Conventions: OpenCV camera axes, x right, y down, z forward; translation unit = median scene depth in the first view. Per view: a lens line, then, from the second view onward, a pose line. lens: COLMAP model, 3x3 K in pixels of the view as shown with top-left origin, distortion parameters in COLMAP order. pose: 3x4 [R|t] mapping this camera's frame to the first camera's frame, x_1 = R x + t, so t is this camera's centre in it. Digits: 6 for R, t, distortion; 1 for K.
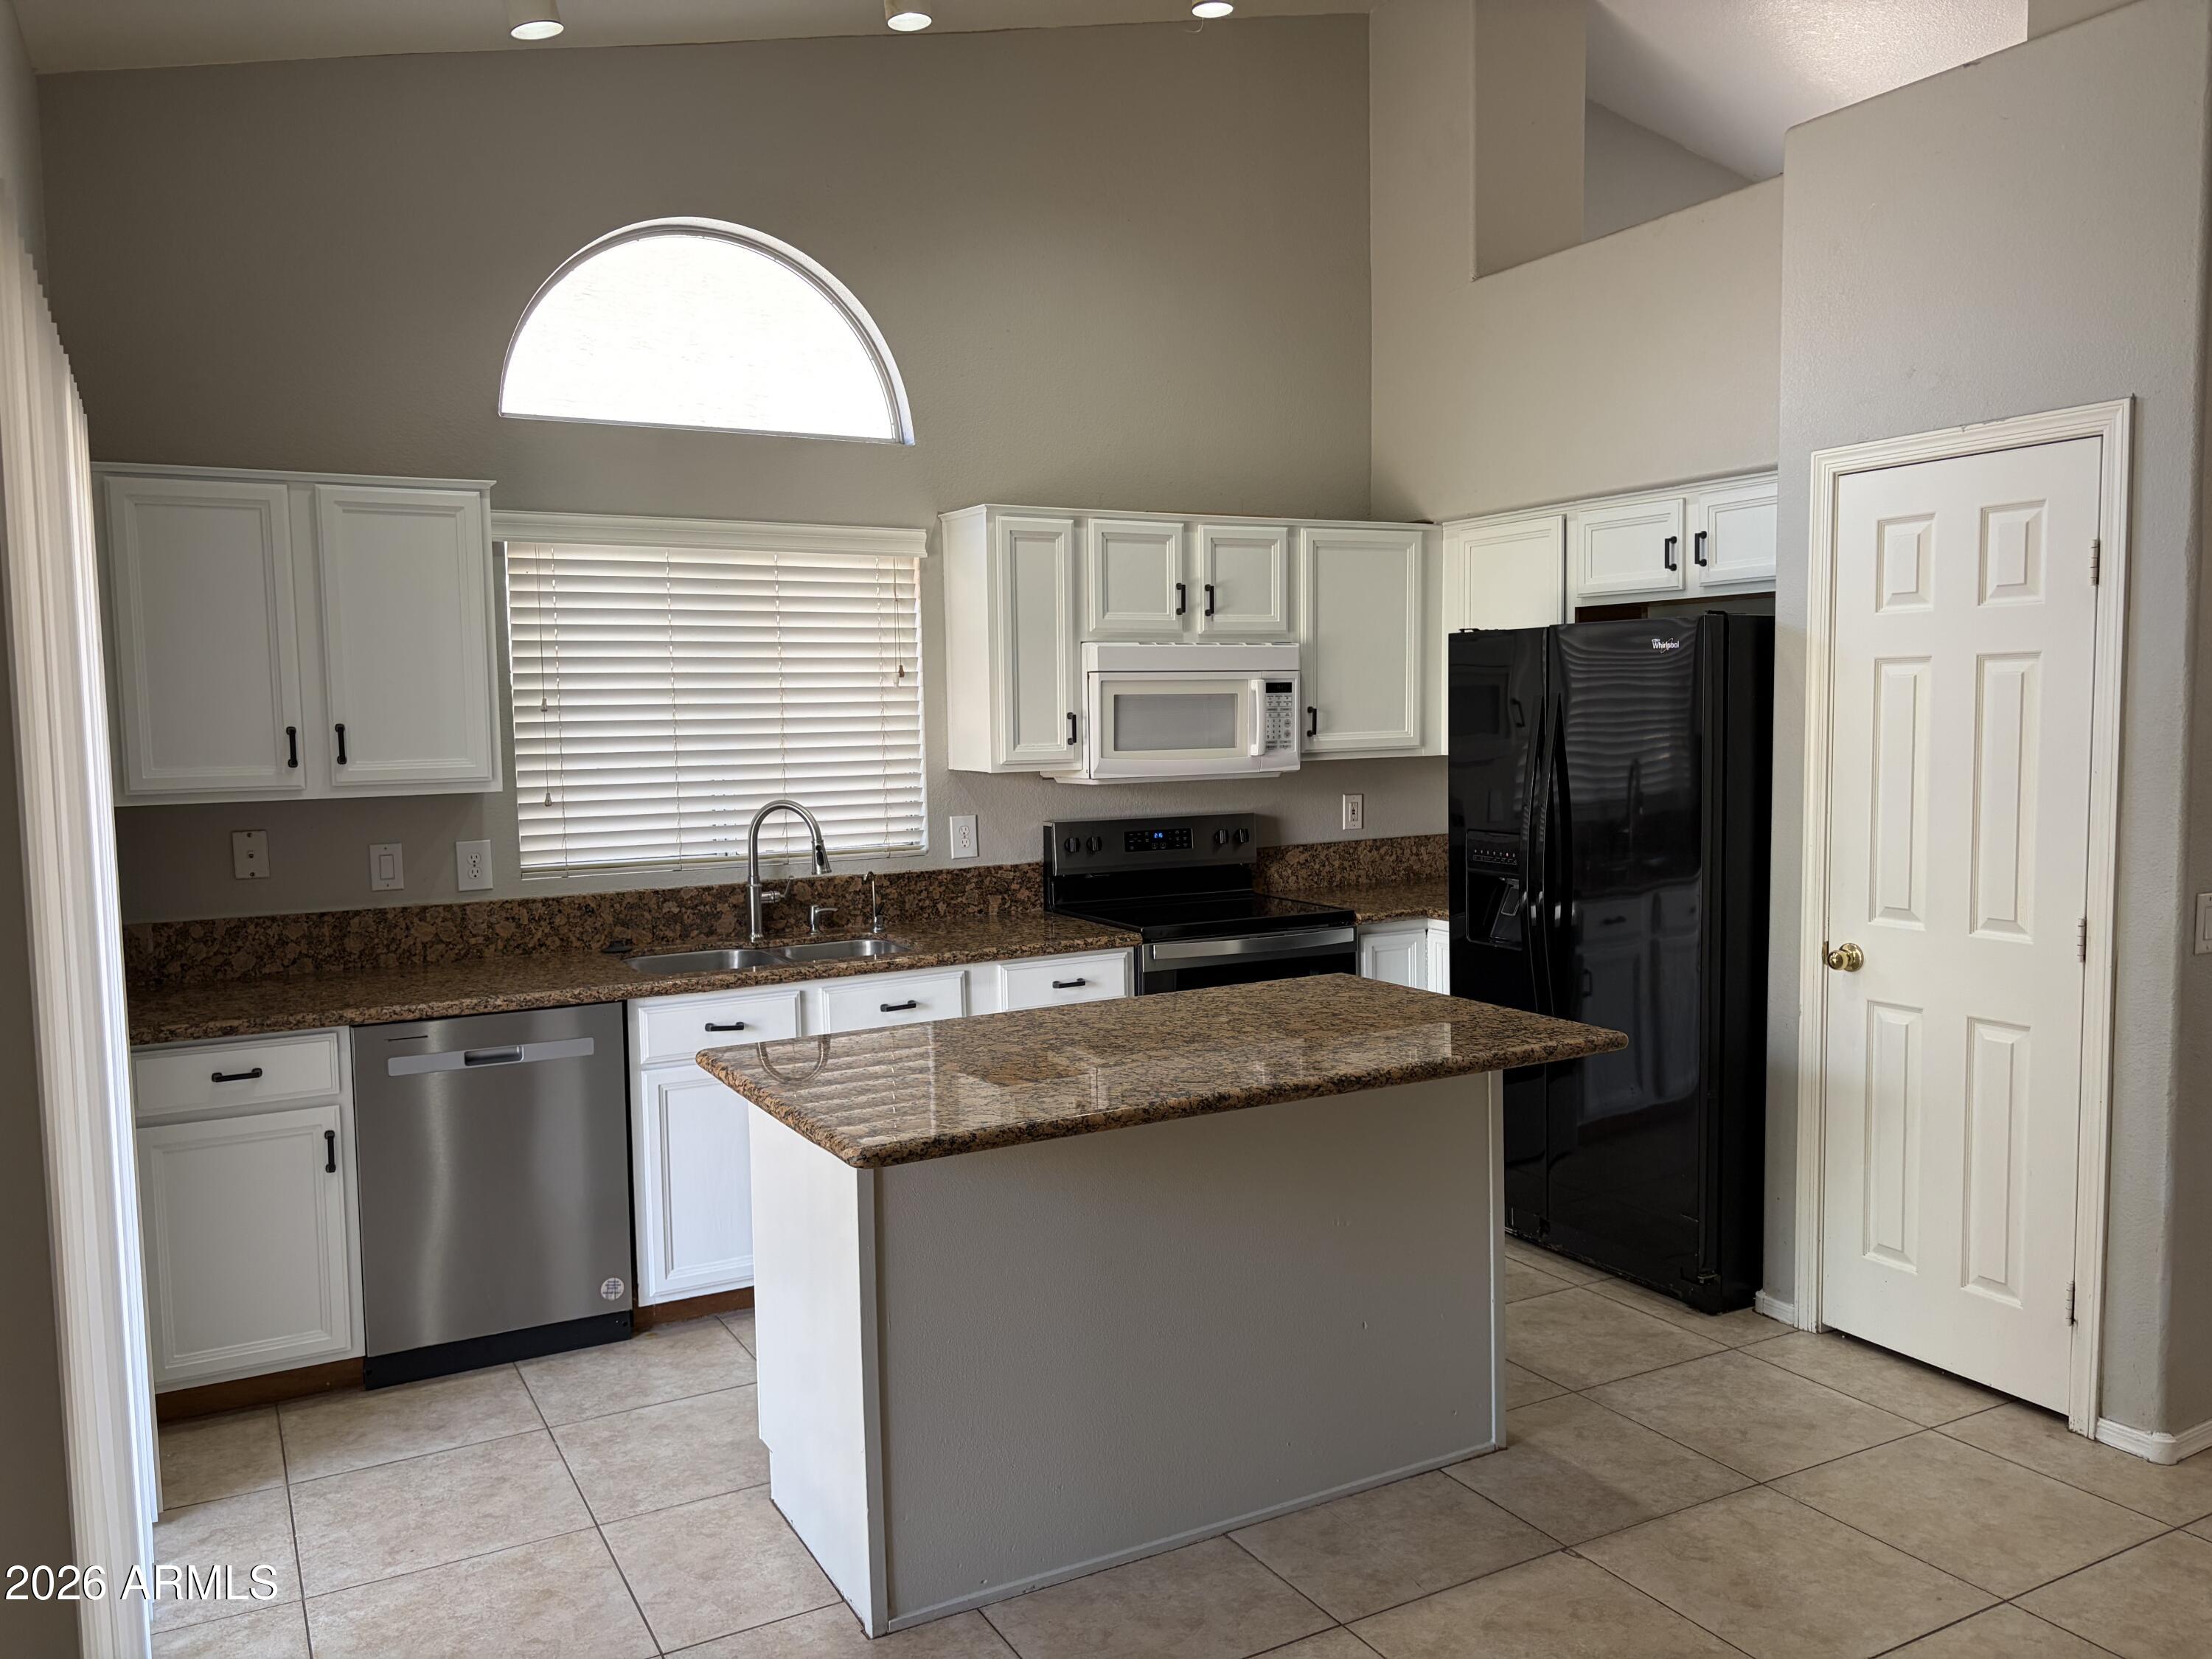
lens RADIAL K [[1663.7, 0, 1115.5], [0, 1663.7, 831.5], [0, 0, 1]] dist [0.015386, -0.018490]
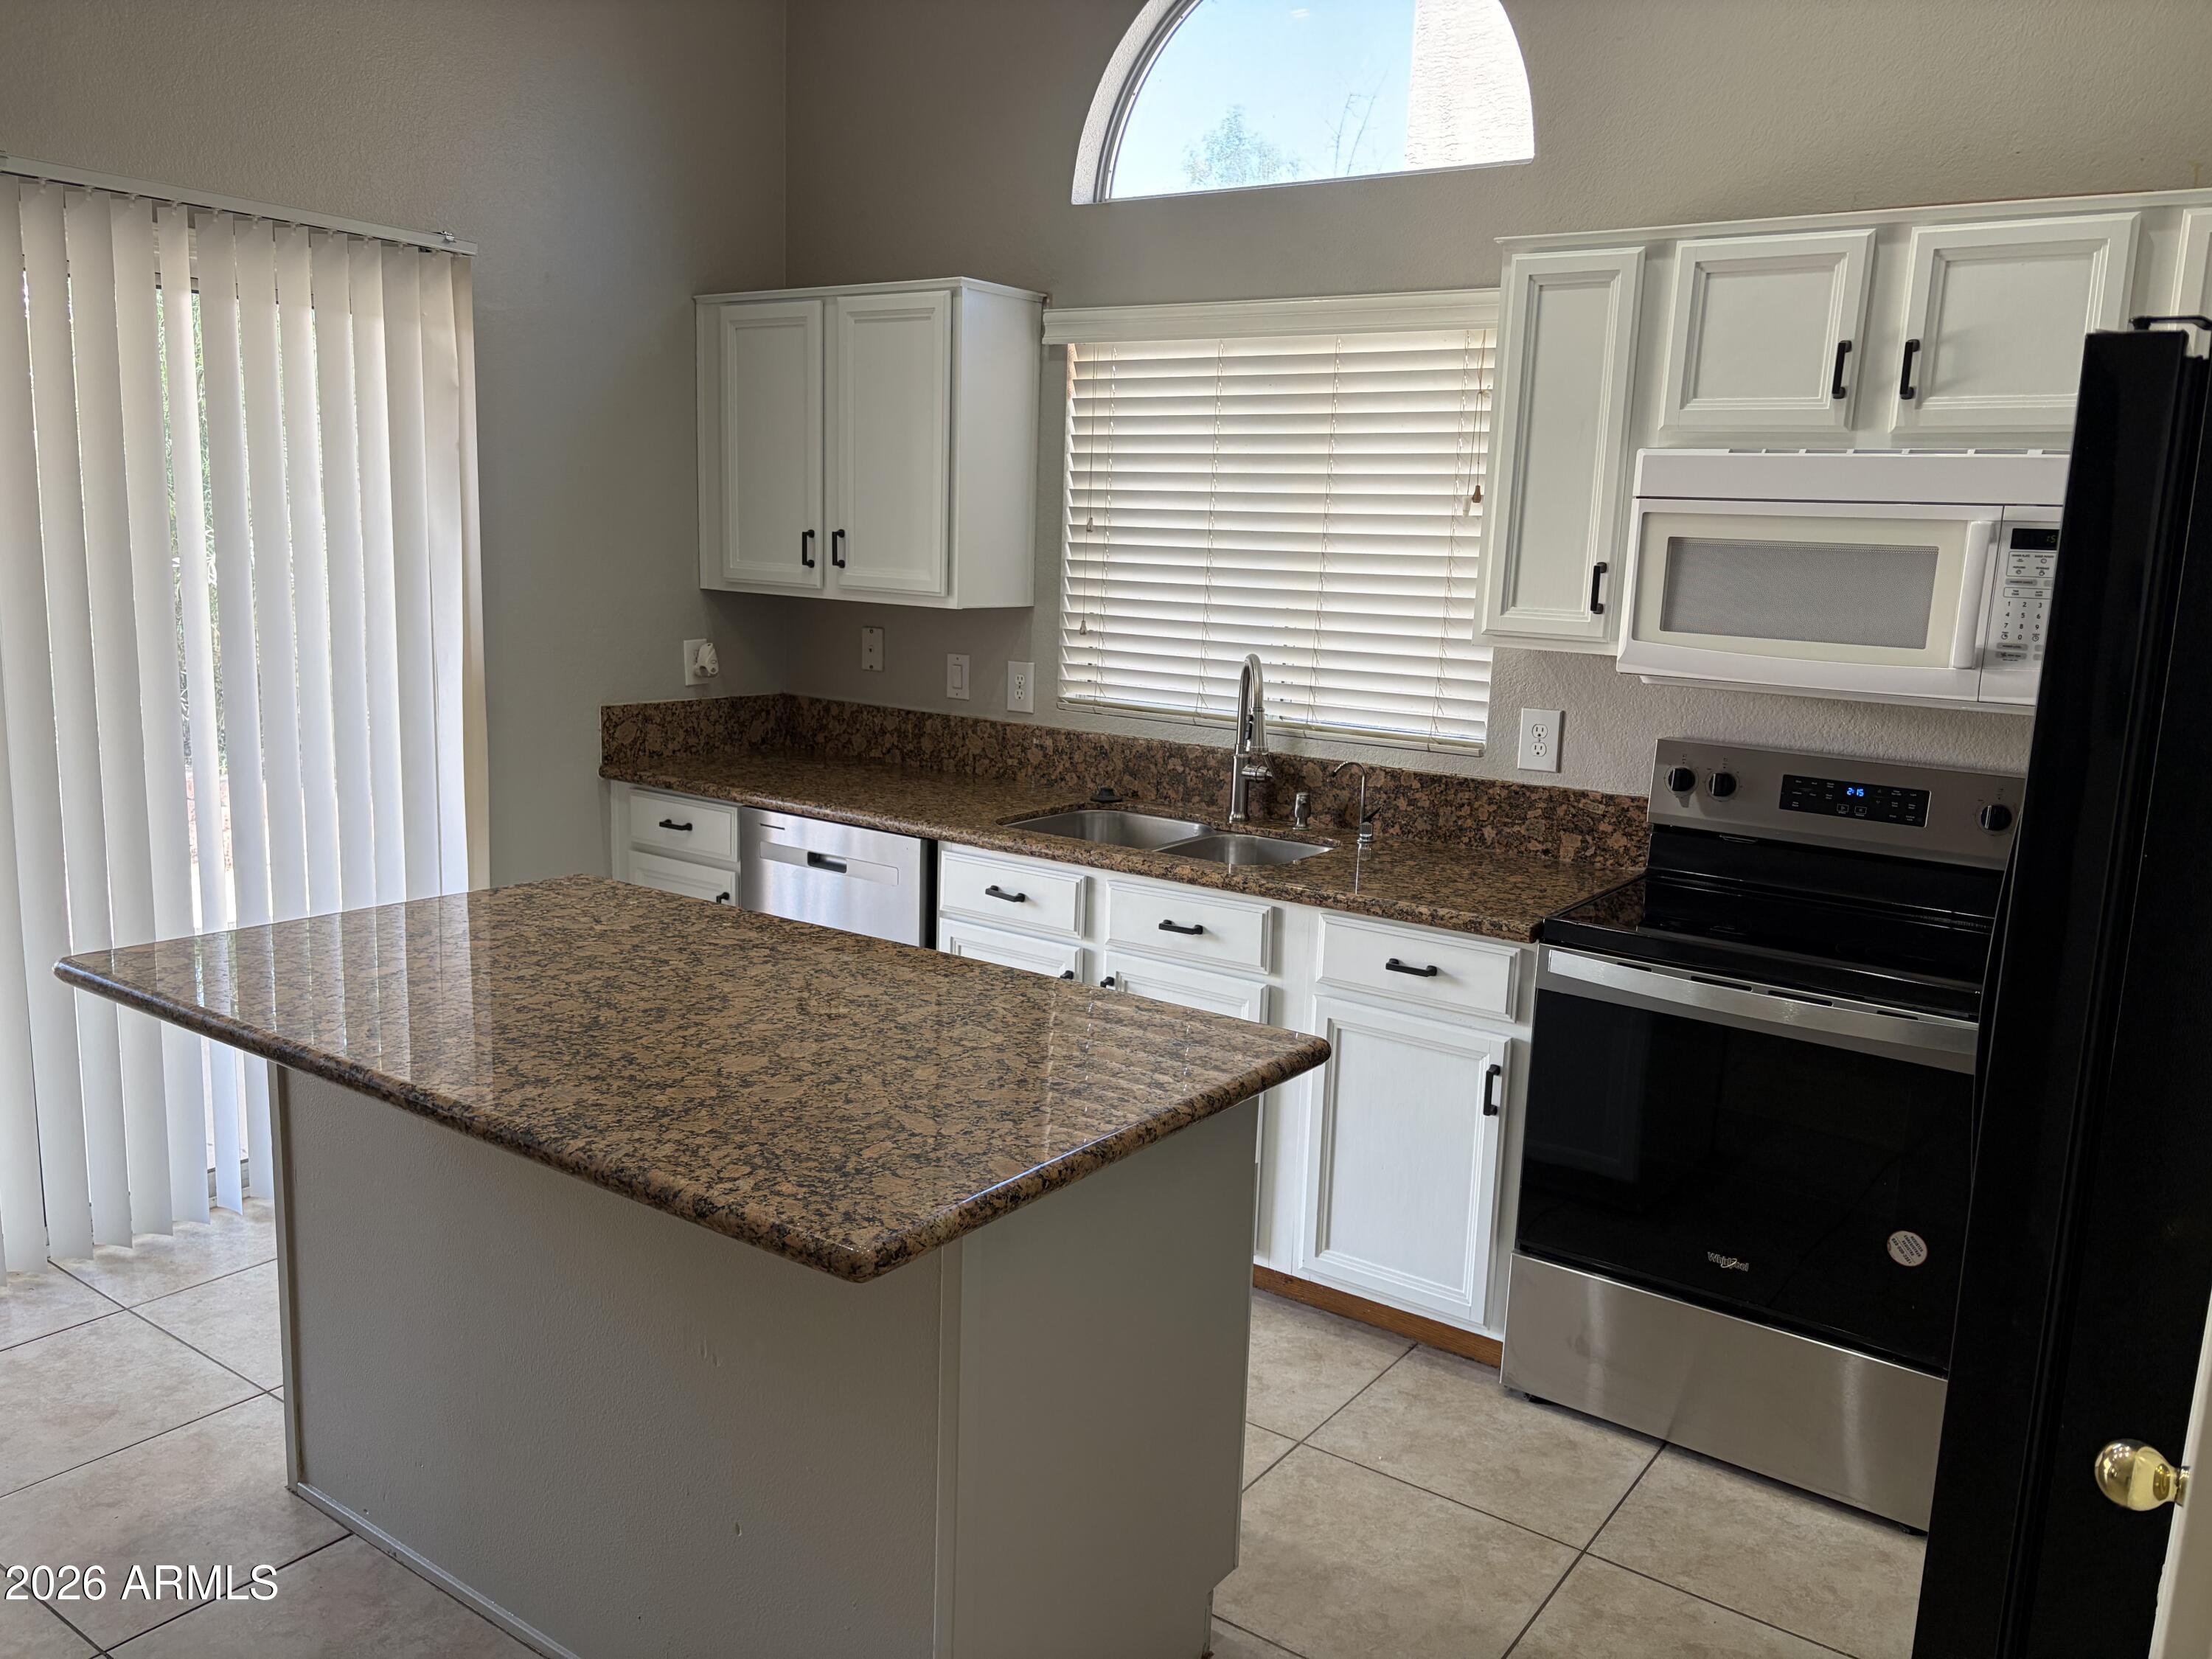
lens RADIAL K [[1663.7, 0, 1110.6], [0, 1663.7, 830.1], [0, 0, 1]] dist [0.015386, -0.018490]
pose [[0.431979, 0.188185, -0.882032, 0.485153], [-0.116746, 0.981428, 0.152215, -0.048487], [0.894296, 0.037220, 0.445926, 0.577479]]
